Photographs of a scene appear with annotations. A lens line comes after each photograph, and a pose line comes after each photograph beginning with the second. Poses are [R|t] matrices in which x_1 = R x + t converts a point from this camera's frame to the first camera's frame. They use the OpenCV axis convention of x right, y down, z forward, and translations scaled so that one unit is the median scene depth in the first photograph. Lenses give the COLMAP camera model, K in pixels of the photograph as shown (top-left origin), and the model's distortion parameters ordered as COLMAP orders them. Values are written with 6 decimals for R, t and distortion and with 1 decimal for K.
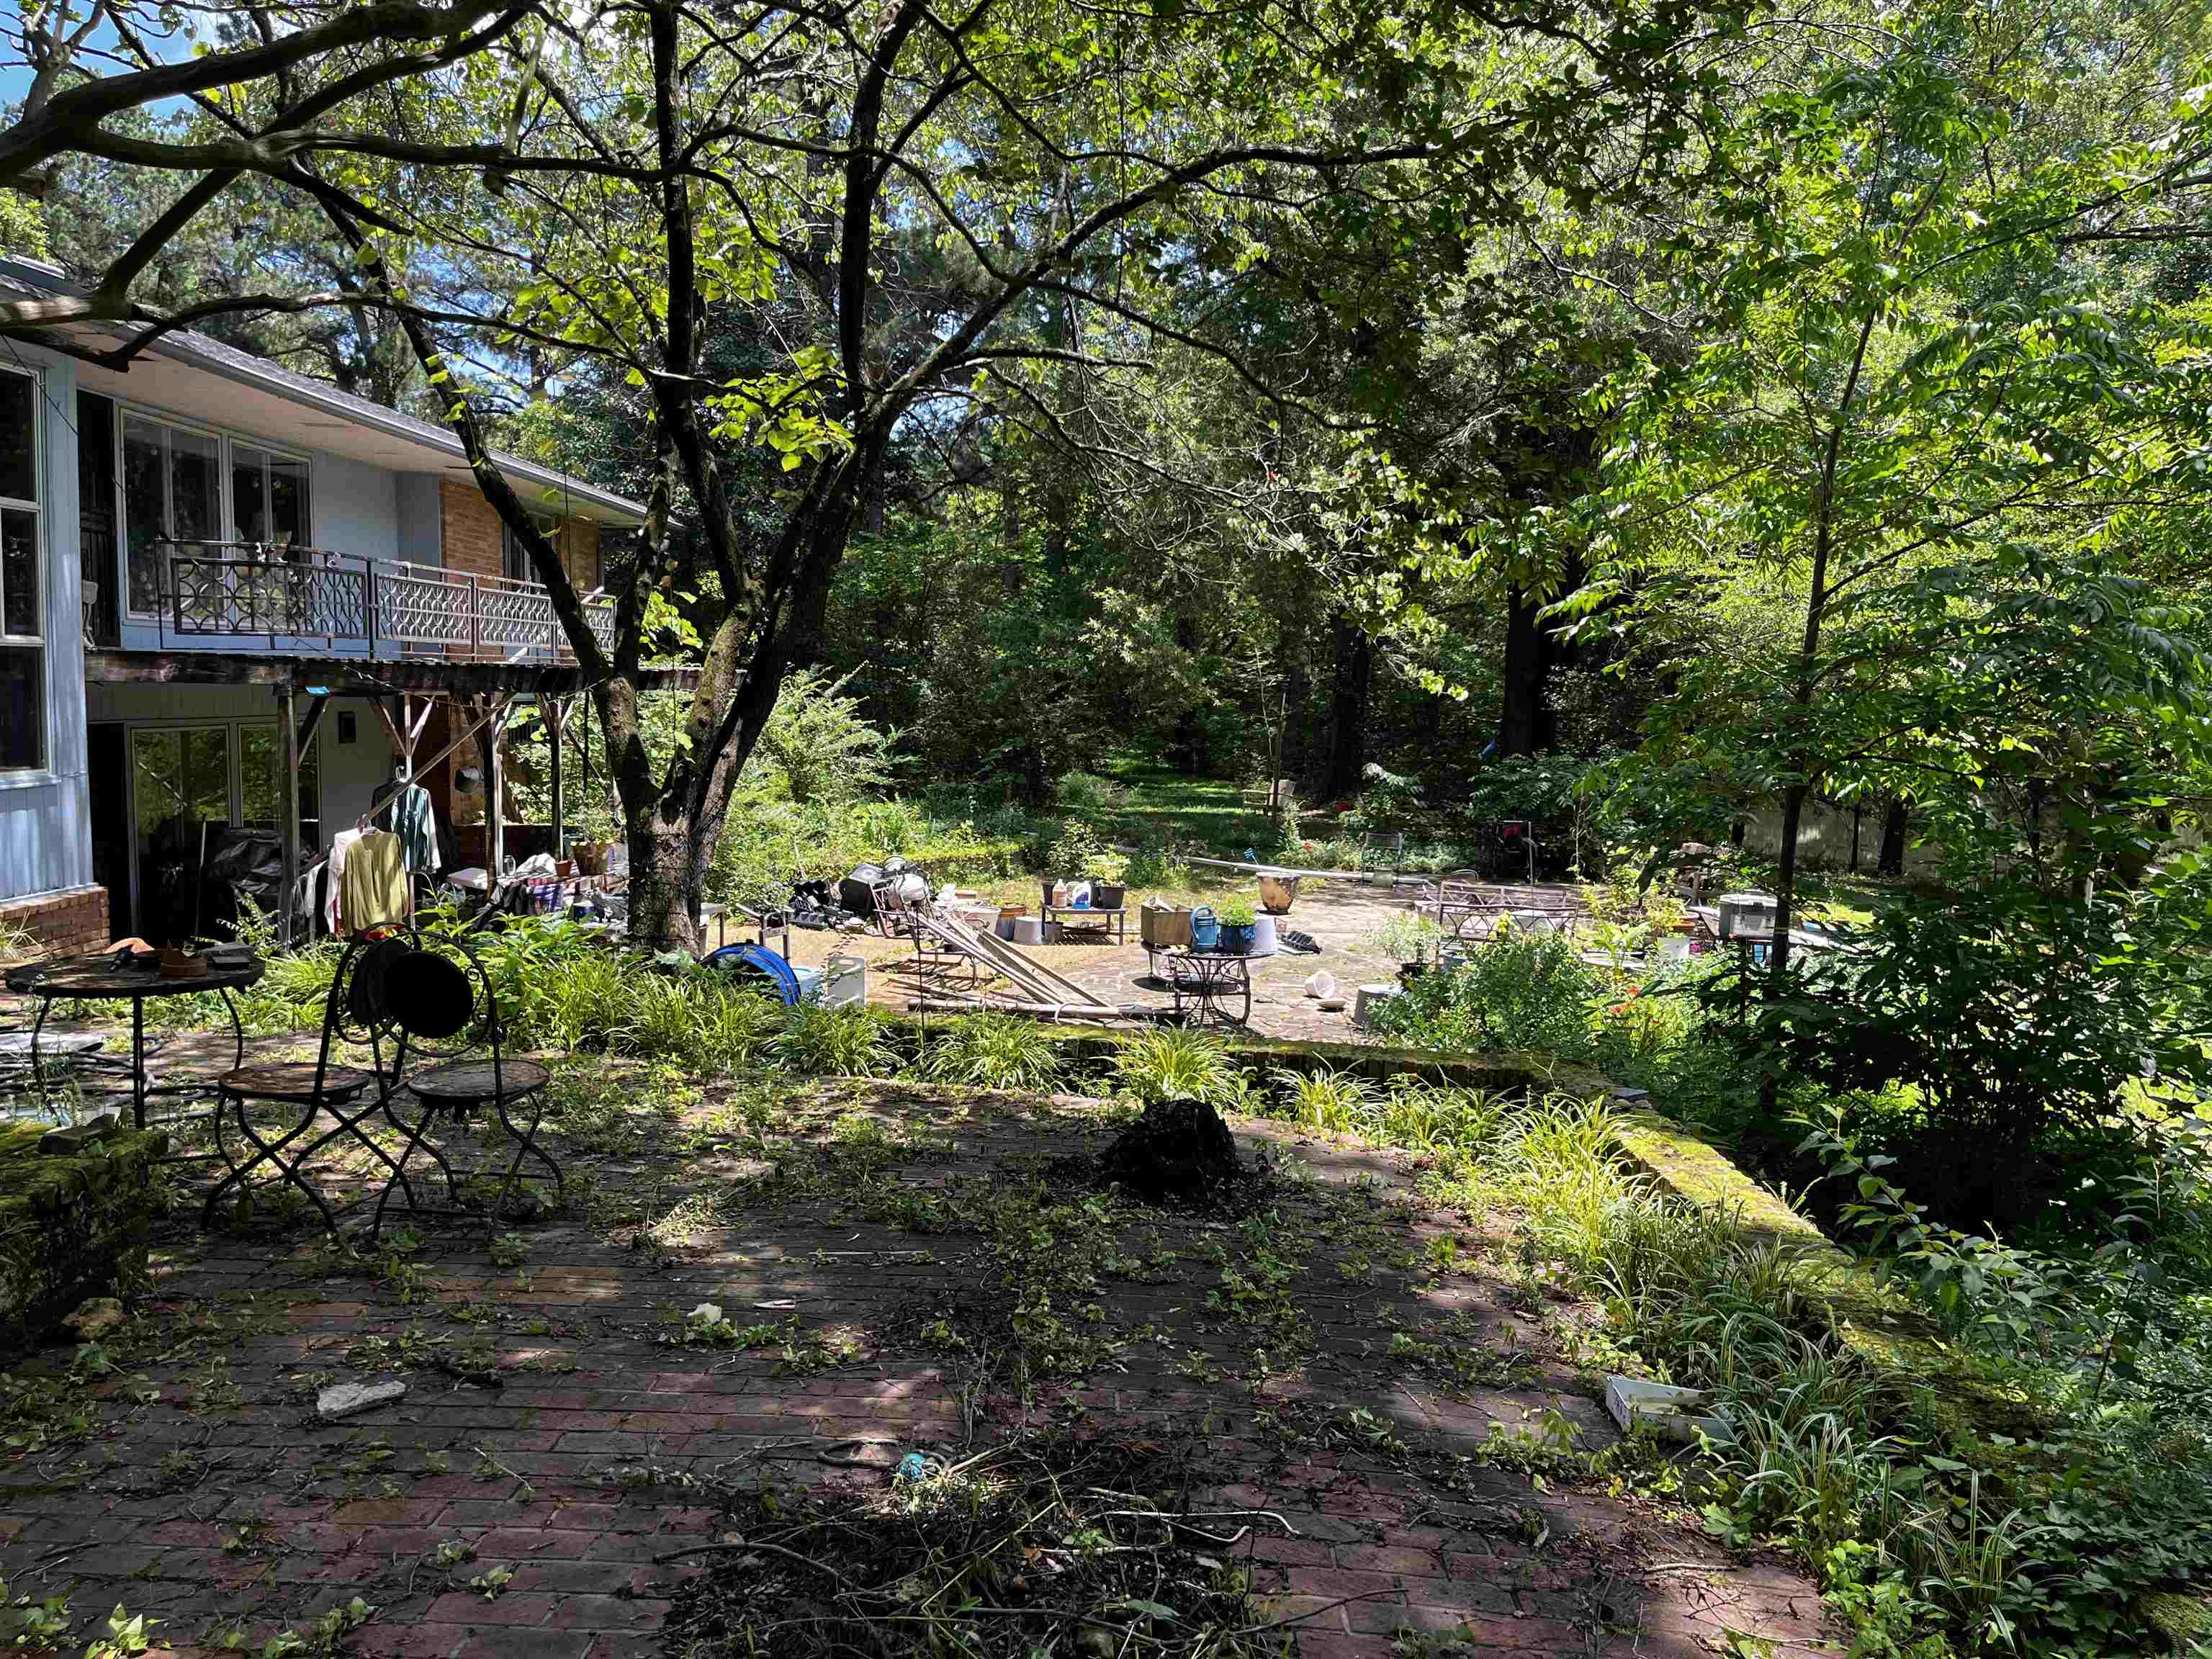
lens RADIAL K [[1661.9, 0, 1108.5], [0, 1661.9, 827.9], [0, 0, 1]] dist [0.011690, -0.003393]
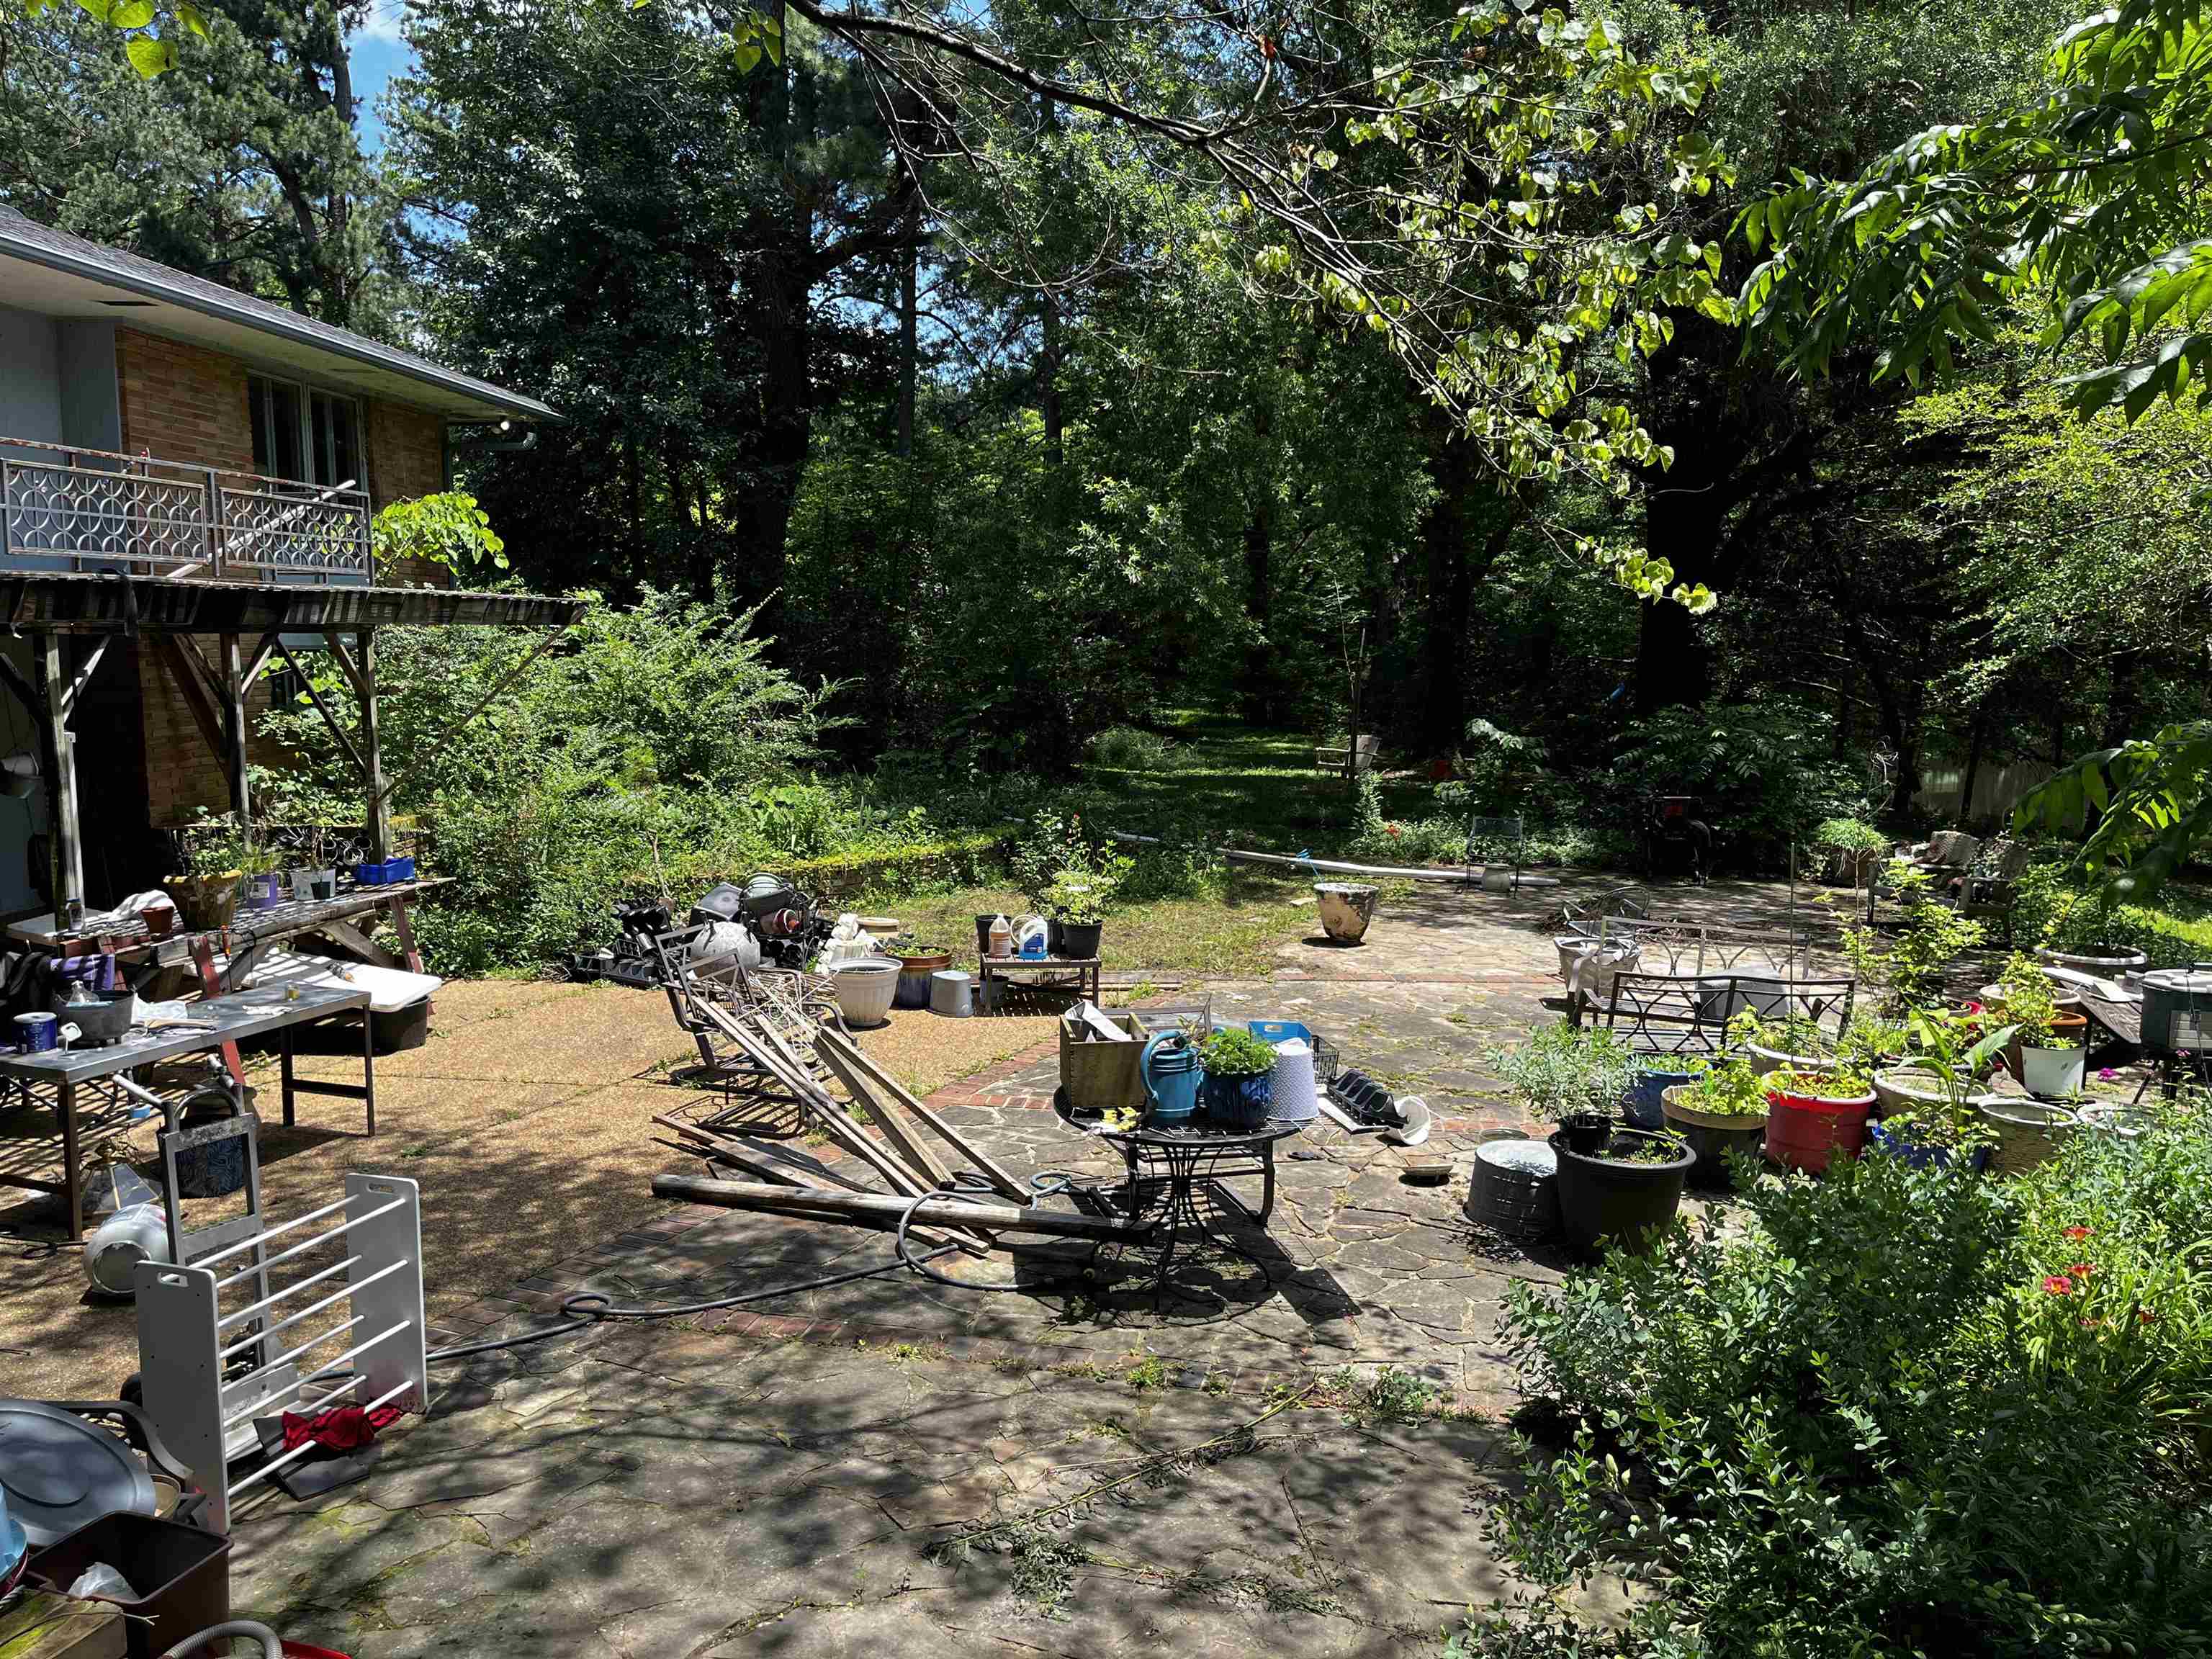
lens RADIAL K [[1661.9, 0, 1101.4], [0, 1661.9, 834.1], [0, 0, 1]] dist [0.011690, -0.003393]
pose [[0.998278, -0.006661, -0.058275, 0.037163], [0.008741, 0.999331, 0.035518, -0.017387], [0.058000, -0.035966, 0.997669, 0.279476]]
